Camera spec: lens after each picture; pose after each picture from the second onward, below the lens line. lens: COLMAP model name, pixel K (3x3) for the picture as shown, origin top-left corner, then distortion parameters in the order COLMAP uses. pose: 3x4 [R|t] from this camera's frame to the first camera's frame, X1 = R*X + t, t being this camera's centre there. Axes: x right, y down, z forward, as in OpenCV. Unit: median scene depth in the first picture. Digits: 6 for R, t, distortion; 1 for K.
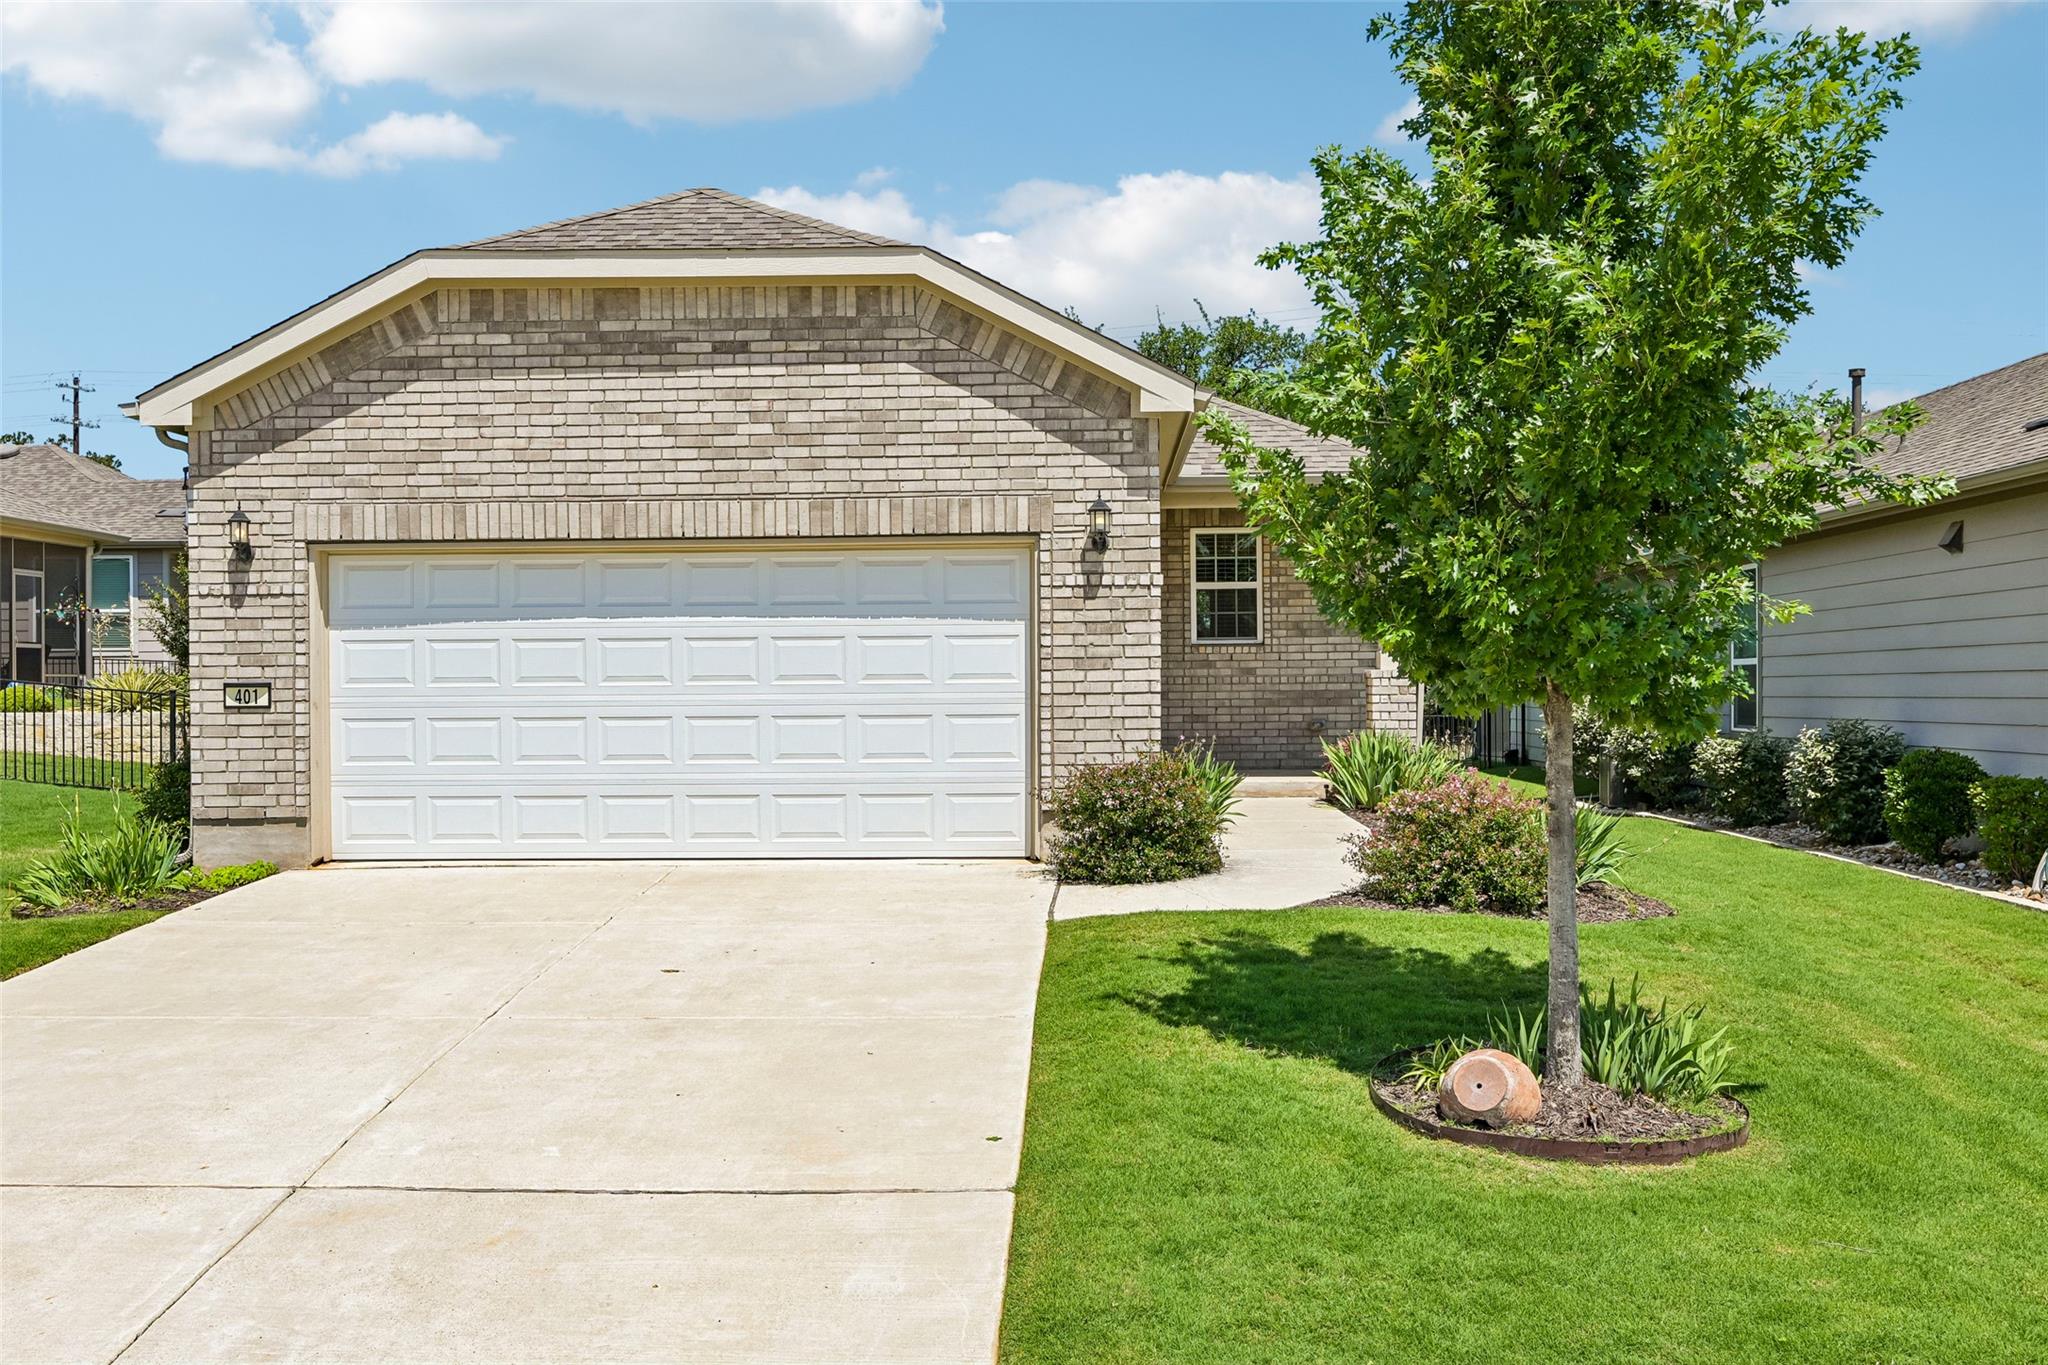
lens RADIAL K [[2050.5, 0, 1024.0], [0, 2050.5, 679.5], [0, 0, 1]] dist [-0.001793, 0.000000]
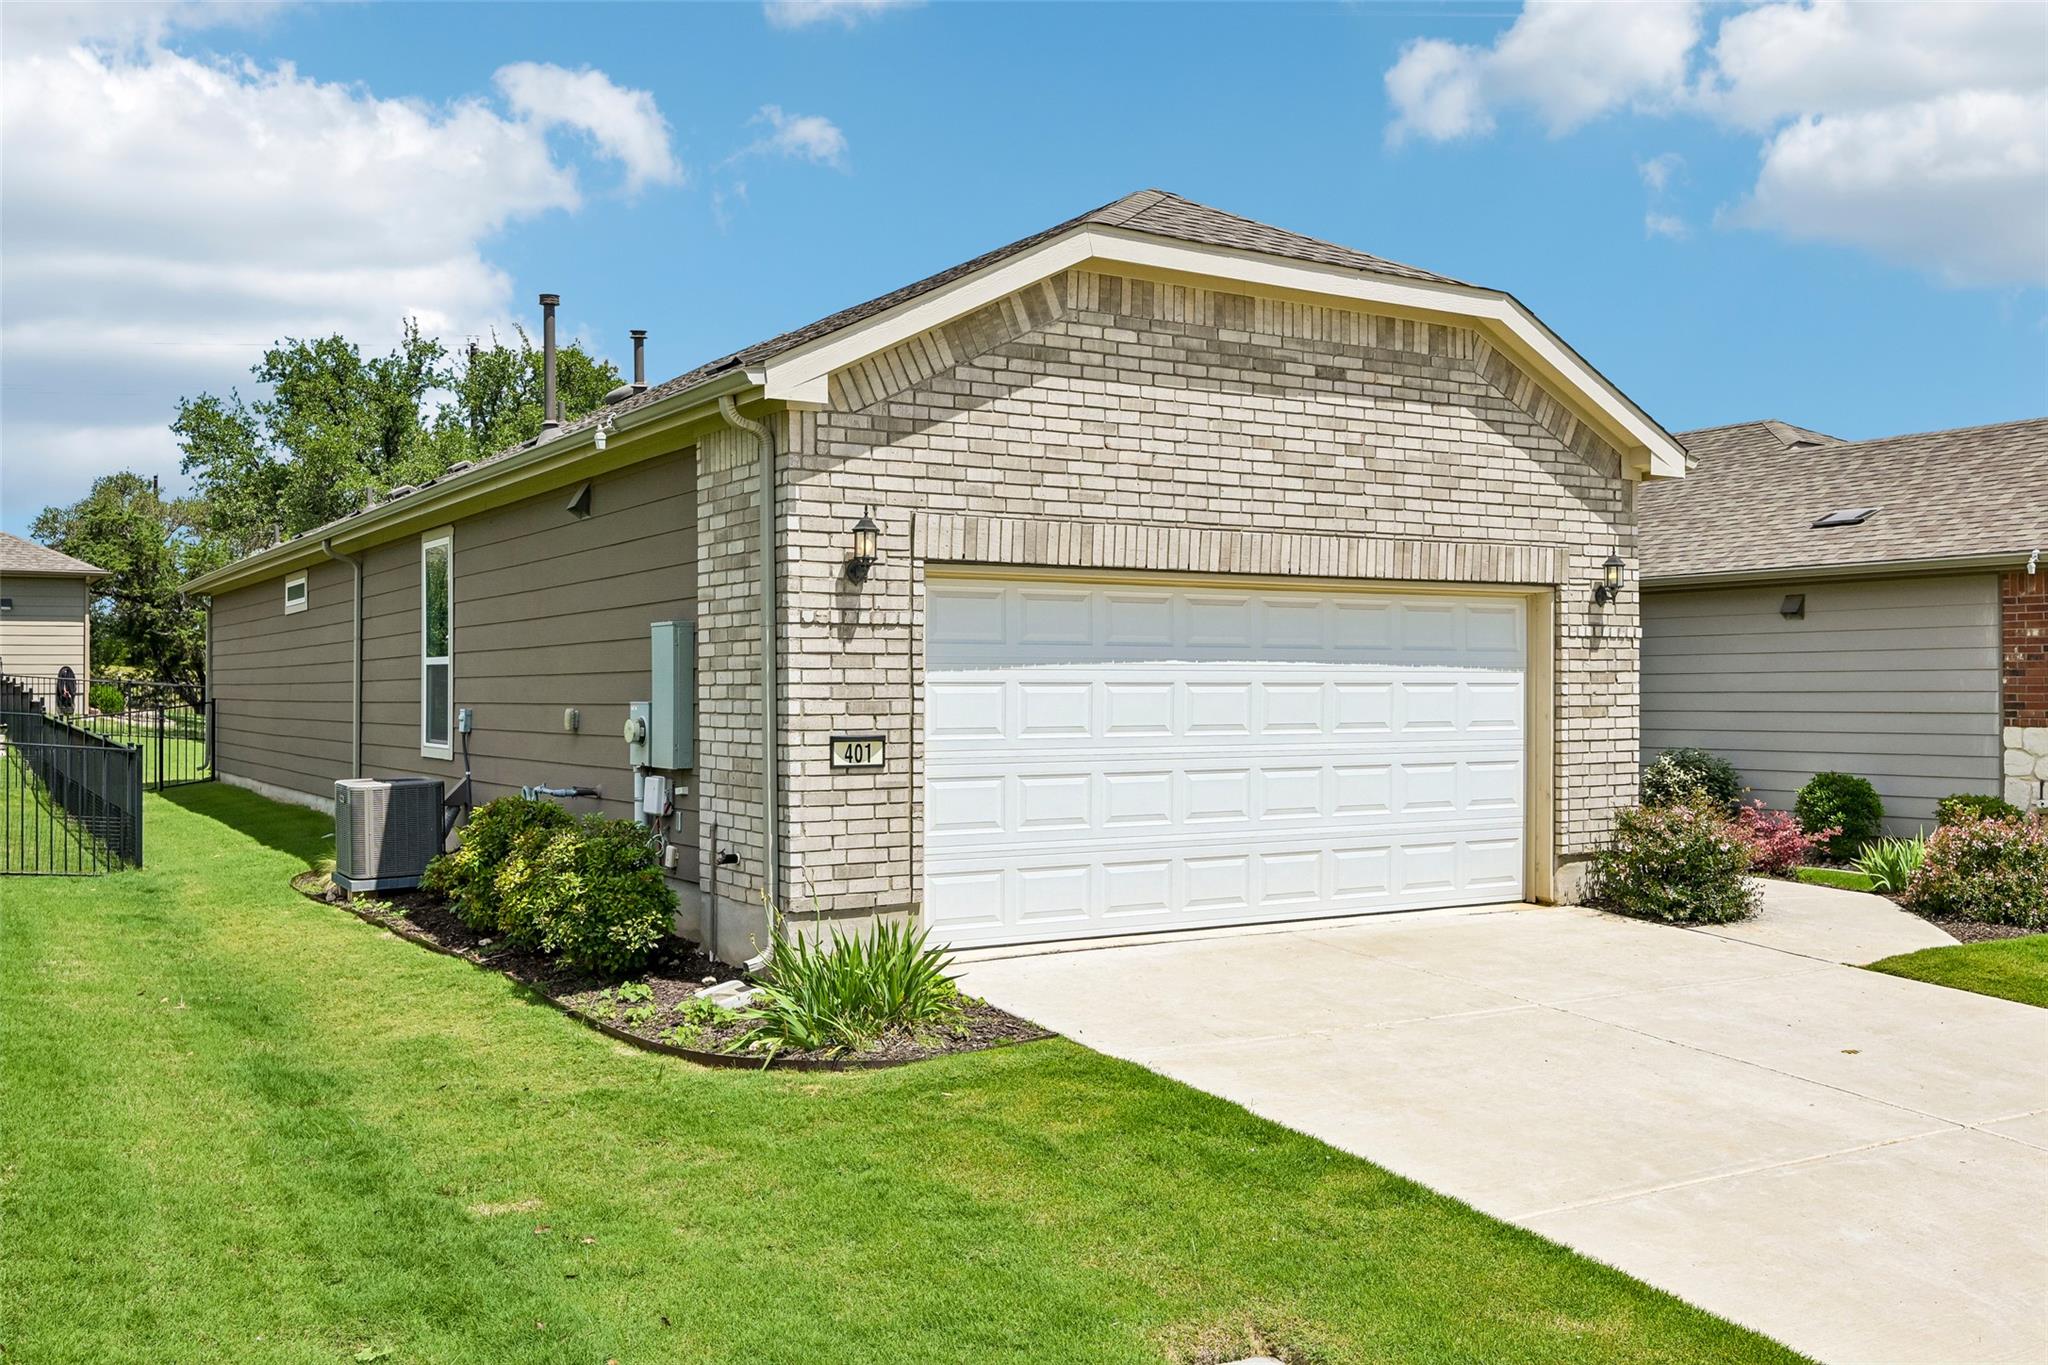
lens RADIAL K [[1834.2, 0, 1023.6], [0, 1834.2, 686.1], [0, 0, 1]] dist [0.003907, 0.000104]
pose [[0.833995, 0.007434, 0.551722, -0.718585], [-0.005451, 0.999971, -0.005233, -0.014227], [-0.551745, 0.001357, 0.834012, 0.378949]]
